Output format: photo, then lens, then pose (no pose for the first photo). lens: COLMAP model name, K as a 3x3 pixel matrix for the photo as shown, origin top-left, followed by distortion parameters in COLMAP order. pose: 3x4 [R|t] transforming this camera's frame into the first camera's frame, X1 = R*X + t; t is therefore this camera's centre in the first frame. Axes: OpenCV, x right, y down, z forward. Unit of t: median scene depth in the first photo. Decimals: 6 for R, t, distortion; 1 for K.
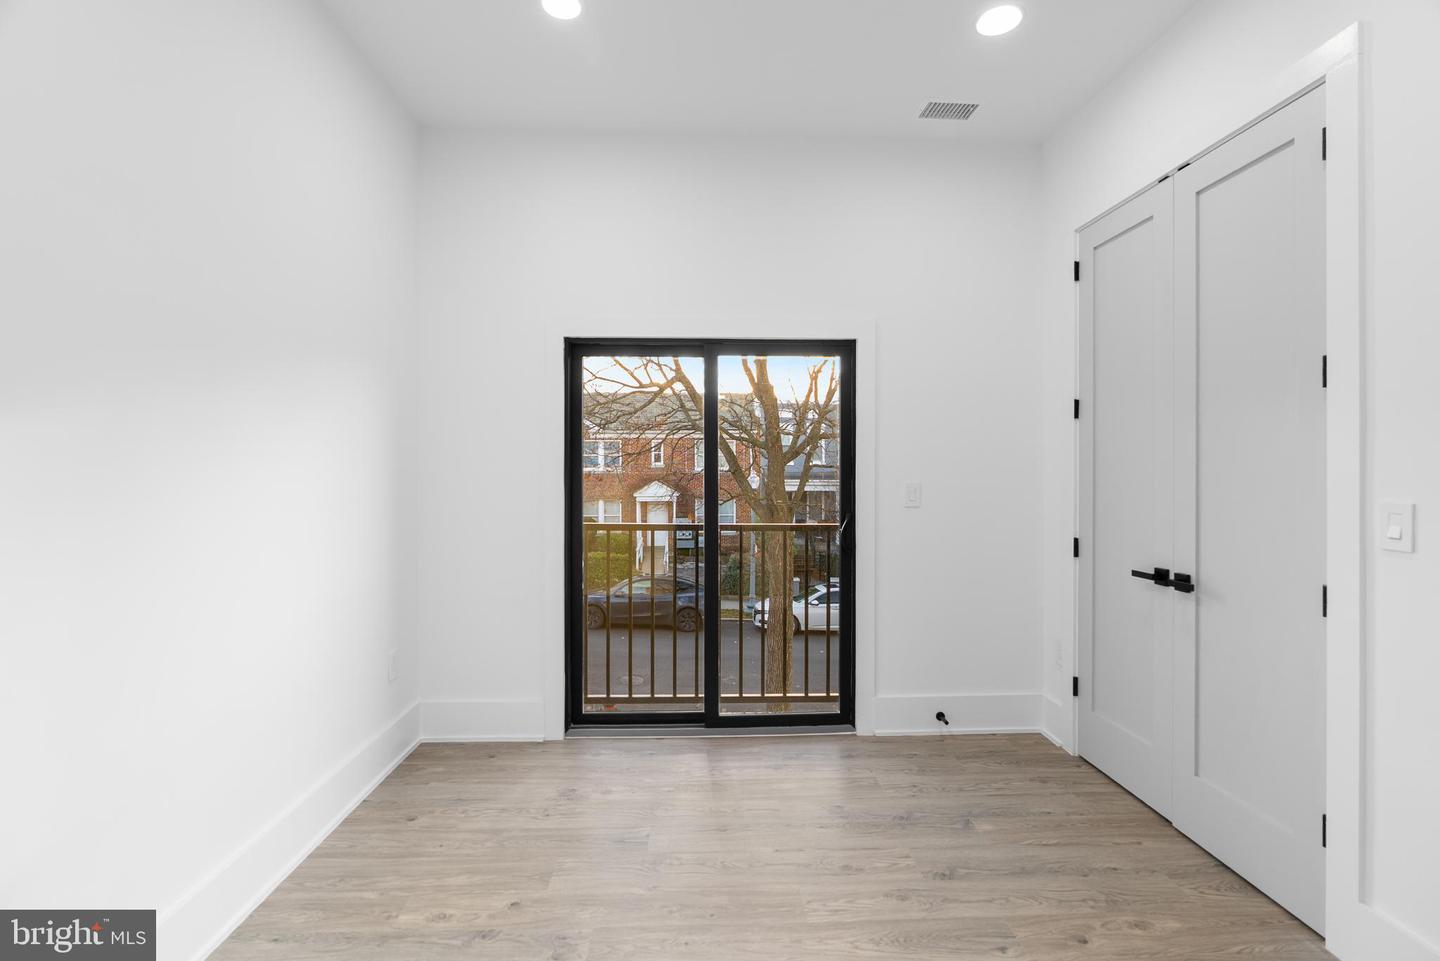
lens RADIAL K [[664.7, 0, 716.3], [0, 664.7, 468.8], [0, 0, 1]] dist [-0.003511, 0.001317]
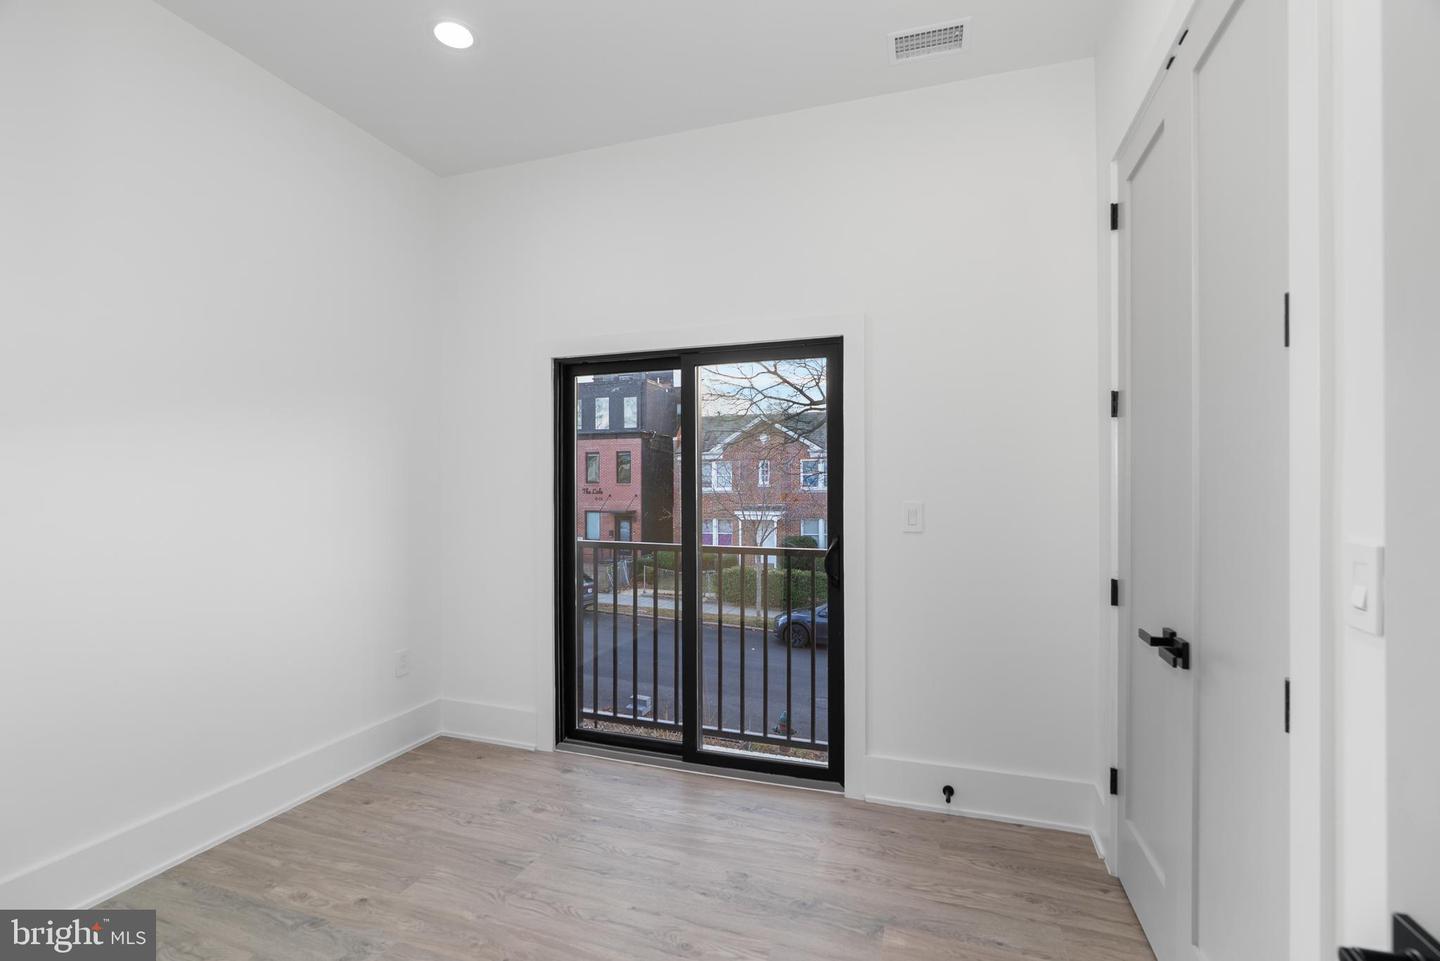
lens RADIAL K [[659.2, 0, 722.1], [0, 659.2, 489.8], [0, 0, 1]] dist [-0.001511, 0.001342]
pose [[0.927780, -0.001472, -0.373124, 0.410834], [0.002538, 0.999994, 0.002366, 0.001869], [0.373118, -0.003143, 0.927779, 0.162245]]
